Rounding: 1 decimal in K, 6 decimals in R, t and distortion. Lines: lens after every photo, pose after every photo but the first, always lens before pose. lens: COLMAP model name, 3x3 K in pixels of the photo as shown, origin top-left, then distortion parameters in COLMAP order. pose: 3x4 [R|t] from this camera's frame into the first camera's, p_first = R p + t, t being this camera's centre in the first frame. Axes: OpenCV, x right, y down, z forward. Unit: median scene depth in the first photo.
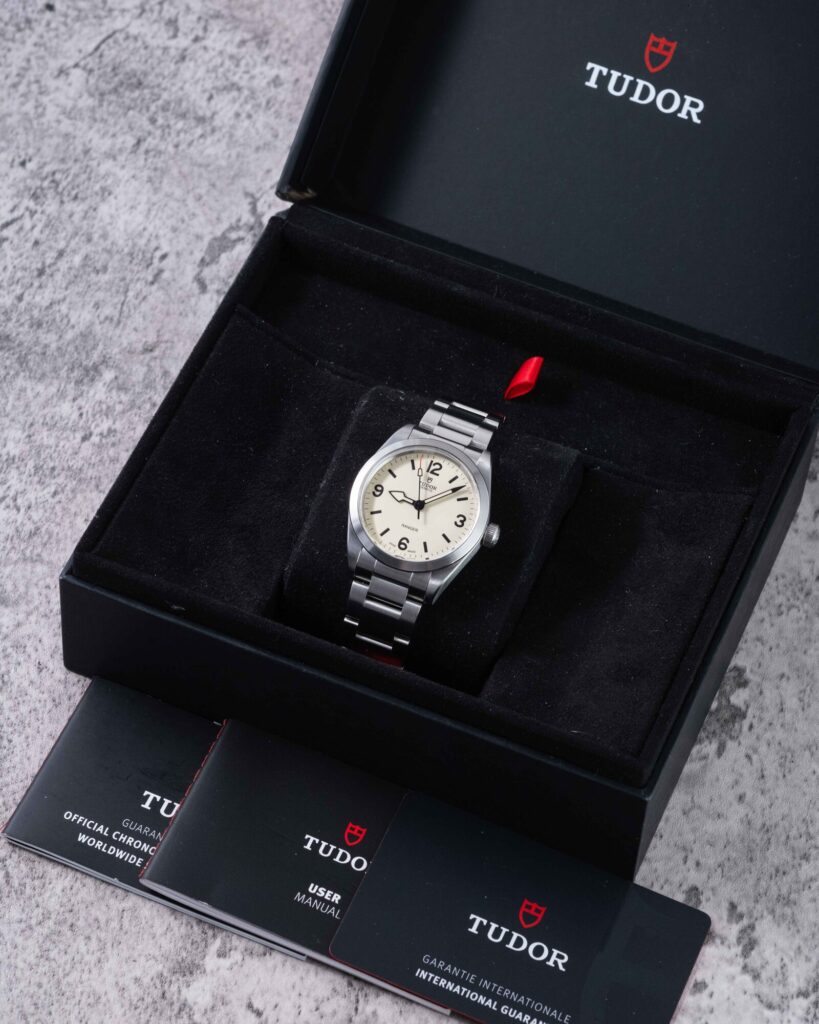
lens RADIAL K [[4259.8, 0, 410.1], [0, 4259.8, 514.2], [0, 0, 1]] dist [0.432704, 0.000000]
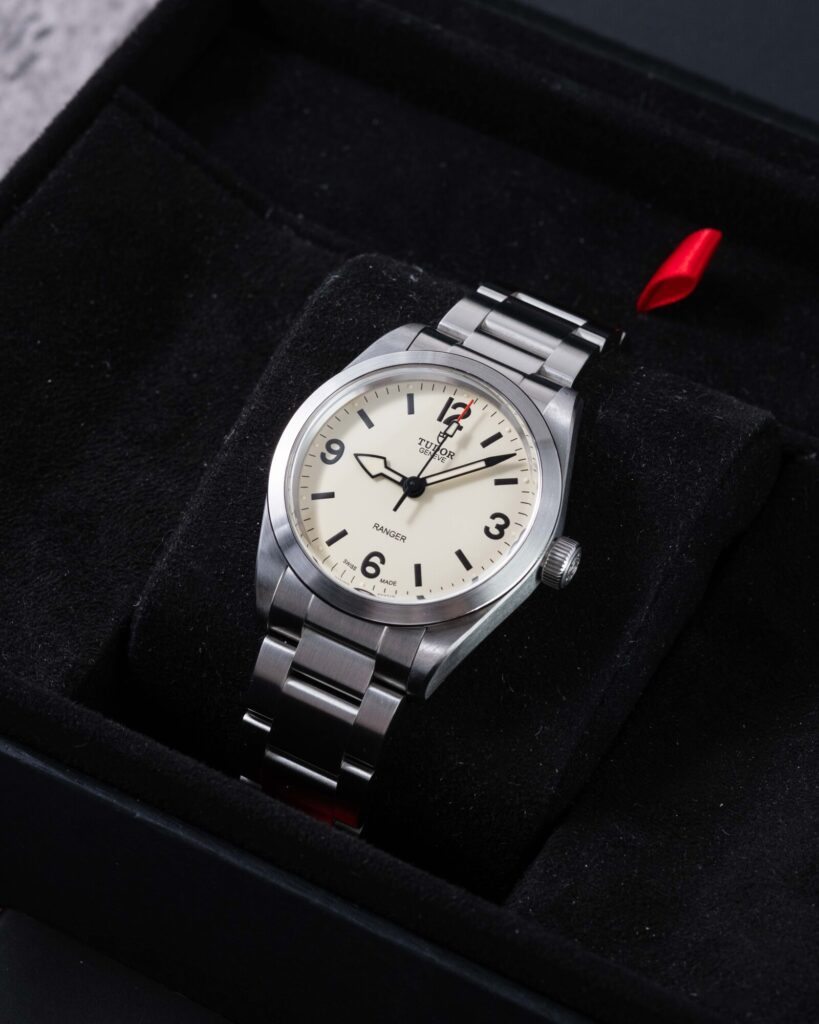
lens RADIAL K [[4259.8, 0, 403.2], [0, 4259.8, 509.4], [0, 0, 1]] dist [0.432704, 0.000000]
pose [[0.992762, 0.073087, -0.095298, 0.045835], [-0.078094, 0.995696, -0.049910, 0.023865], [0.091240, 0.056991, 0.994197, 0.523642]]
